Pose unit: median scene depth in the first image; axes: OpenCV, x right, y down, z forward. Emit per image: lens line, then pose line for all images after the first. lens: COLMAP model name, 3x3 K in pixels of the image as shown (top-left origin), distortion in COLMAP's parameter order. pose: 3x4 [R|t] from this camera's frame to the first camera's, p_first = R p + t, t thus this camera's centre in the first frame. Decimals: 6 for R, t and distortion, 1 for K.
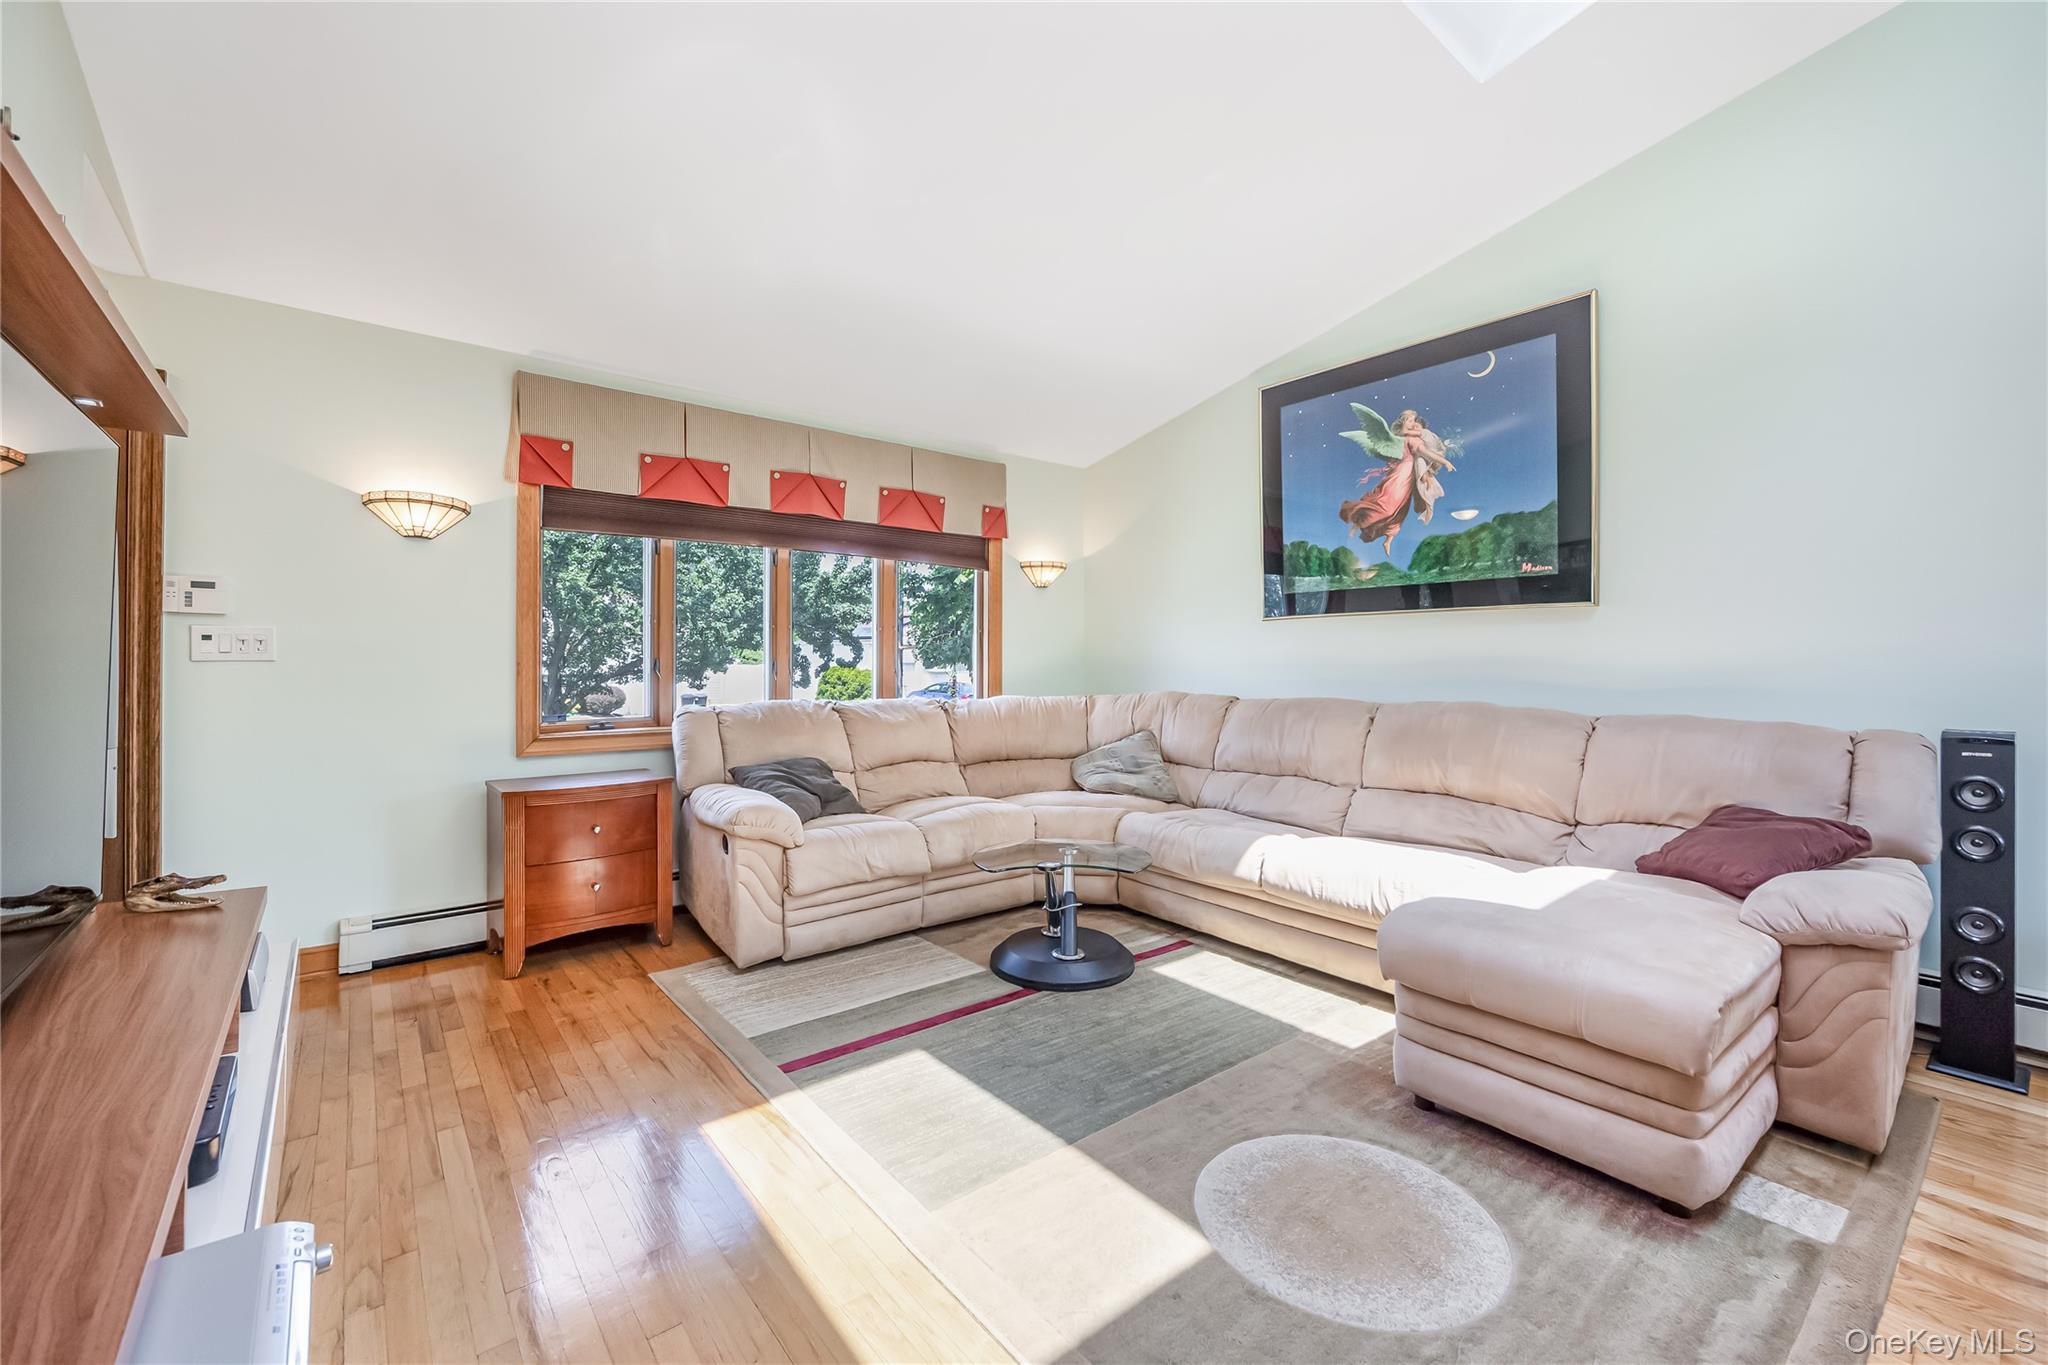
lens RADIAL K [[820.1, 0, 1031.6], [0, 820.1, 667.0], [0, 0, 1]] dist [-0.002070, 0.000124]
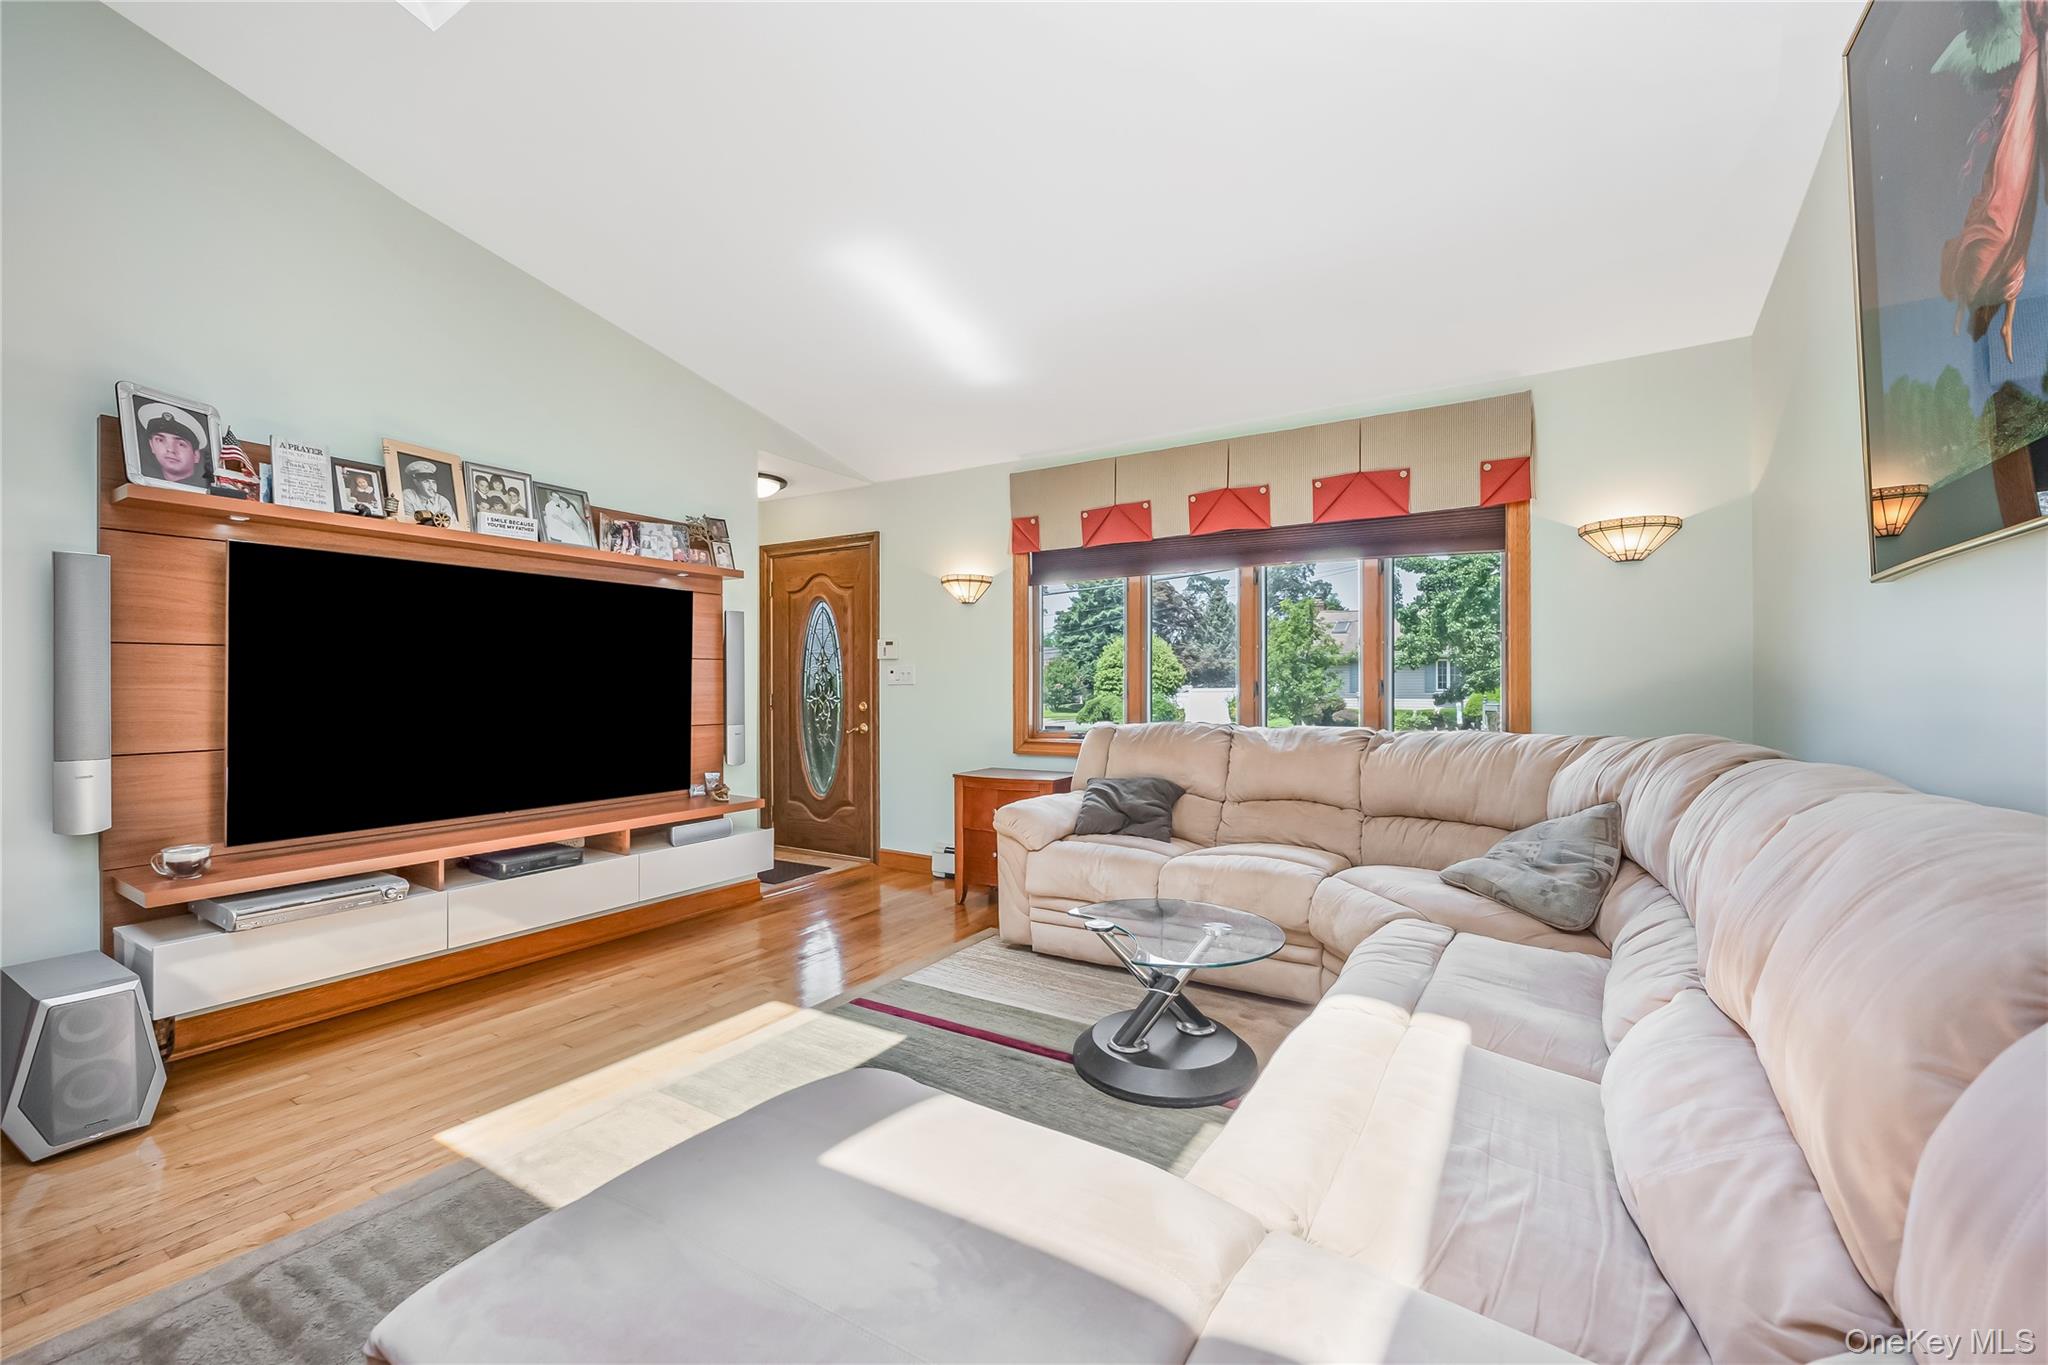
lens RADIAL K [[820.1, 0, 1037.6], [0, 820.1, 684.7], [0, 0, 1]] dist [-0.002070, 0.000124]
pose [[0.338774, -0.002520, -0.940864, 0.633711], [-0.001382, 0.999994, -0.003177, -0.001087], [0.940867, 0.002377, 0.338769, 0.524094]]
